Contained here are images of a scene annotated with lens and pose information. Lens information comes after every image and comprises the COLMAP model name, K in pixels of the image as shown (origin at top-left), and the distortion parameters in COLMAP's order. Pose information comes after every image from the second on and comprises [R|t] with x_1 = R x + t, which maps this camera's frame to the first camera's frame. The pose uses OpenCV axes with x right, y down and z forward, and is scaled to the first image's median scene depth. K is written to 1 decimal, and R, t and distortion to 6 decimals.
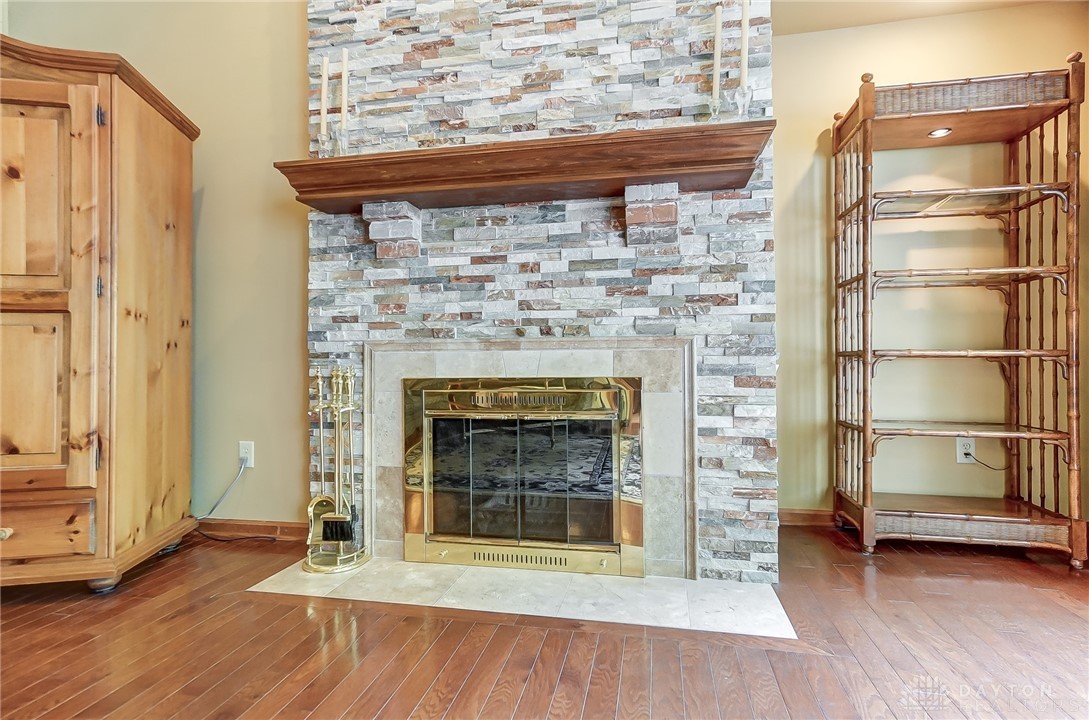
lens RADIAL K [[539.2, 0, 547.1], [0, 539.2, 358.5], [0, 0, 1]] dist [0.002307, 0.000203]
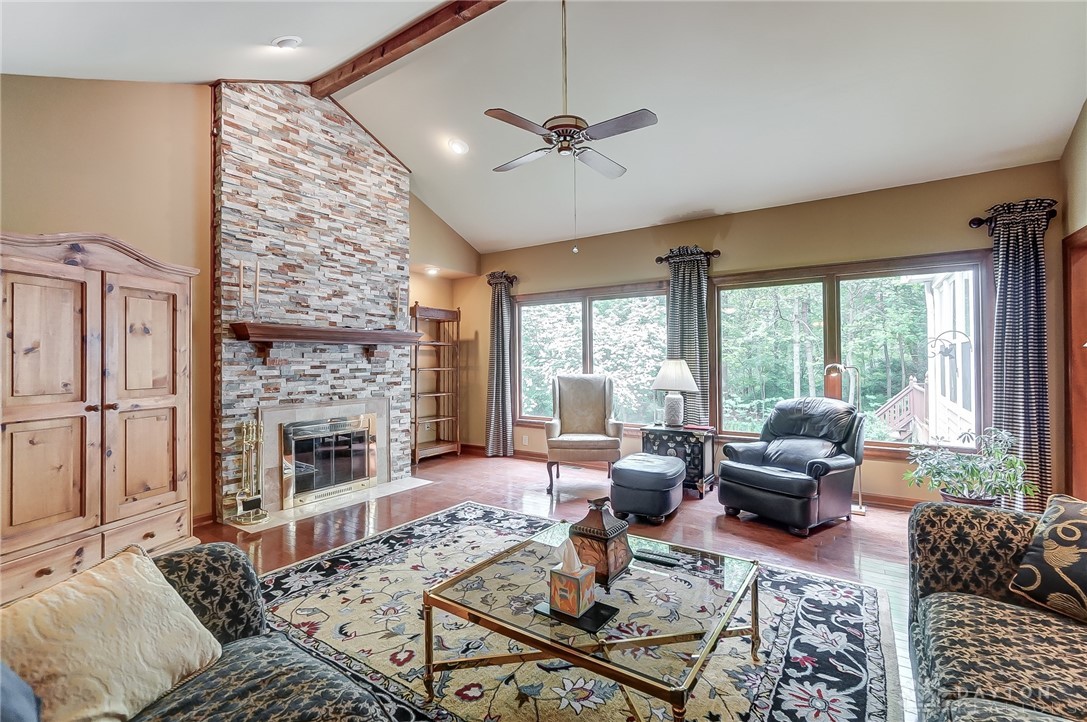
lens RADIAL K [[484.0, 0, 544.2], [0, 484.0, 357.9], [0, 0, 1]] dist [-0.003589, -0.000334]
pose [[0.379491, 0.009718, 0.925145, -1.664067], [-0.007577, 0.999944, -0.007396, -0.217805], [-0.925165, -0.004203, 0.379543, -0.672495]]
